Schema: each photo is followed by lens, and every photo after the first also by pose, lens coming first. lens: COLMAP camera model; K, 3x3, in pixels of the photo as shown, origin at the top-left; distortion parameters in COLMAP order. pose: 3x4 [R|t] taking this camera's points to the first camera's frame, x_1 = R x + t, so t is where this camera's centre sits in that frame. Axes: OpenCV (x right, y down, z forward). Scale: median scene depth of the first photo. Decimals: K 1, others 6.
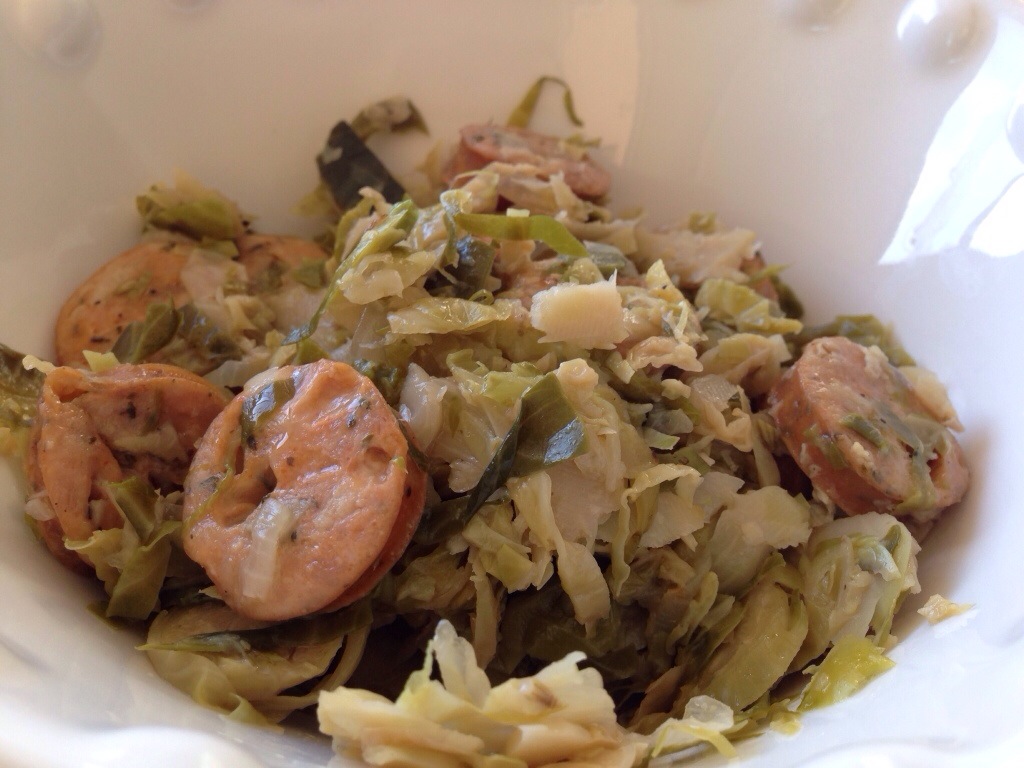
lens RADIAL K [[966.9, 0, 523.7], [0, 966.9, 384.3], [0, 0, 1]] dist [0.107204, -0.207074]
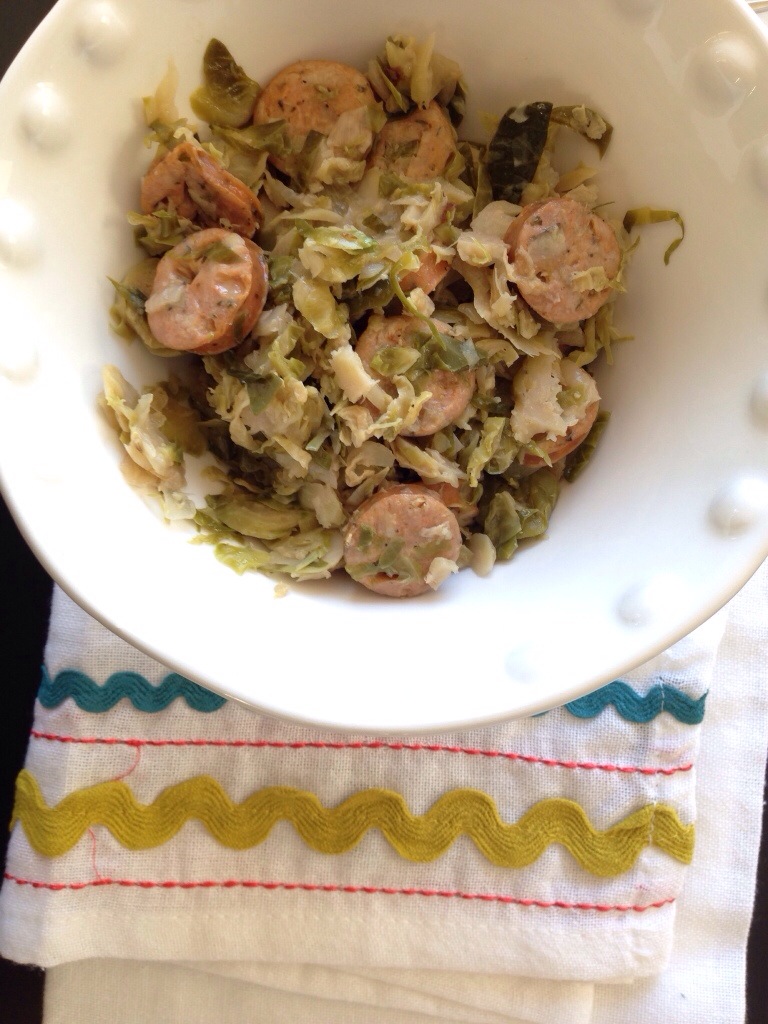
lens RADIAL K [[955.7, 0, 378.7], [0, 955.7, 513.7], [0, 0, 1]] dist [0.146083, -0.337902]
pose [[0.418934, 0.907131, -0.040099, 0.398188], [-0.628371, 0.321509, 0.708365, -1.317232], [0.655472, -0.271561, 0.704706, -0.288011]]
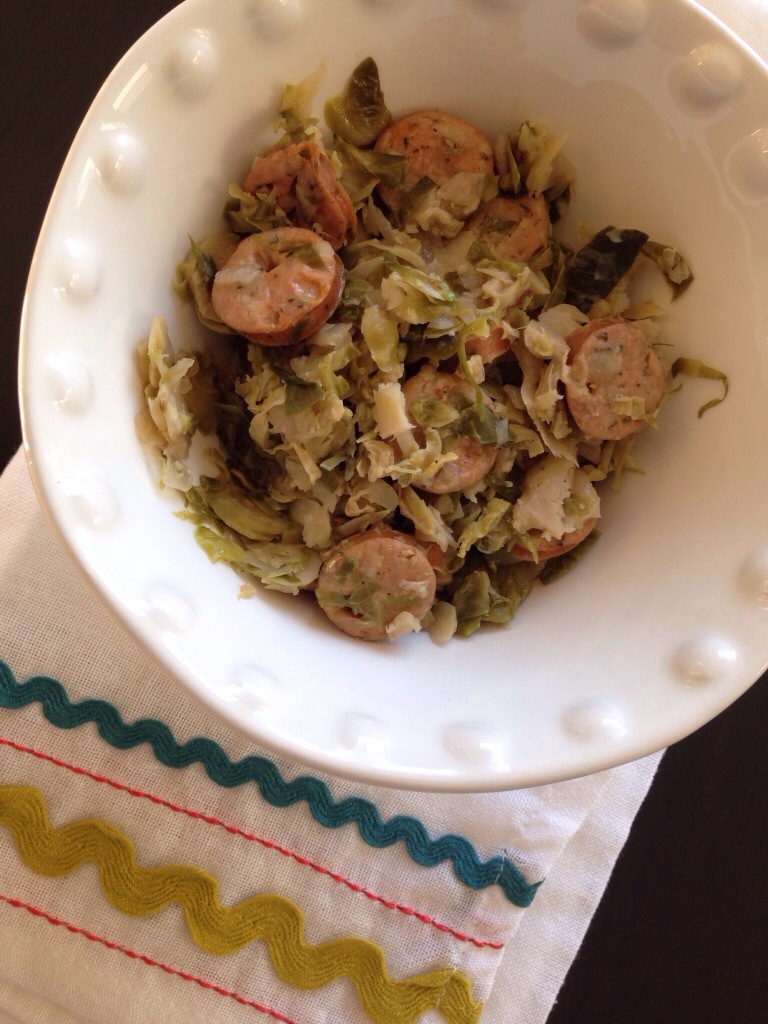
lens RADIAL K [[955.7, 0, 378.7], [0, 955.7, 513.7], [0, 0, 1]] dist [0.146083, -0.337902]
pose [[0.096986, 0.992929, -0.068452, 0.381464], [-0.772909, 0.118469, 0.623359, -1.182680], [0.627060, -0.007550, 0.778934, -0.413275]]
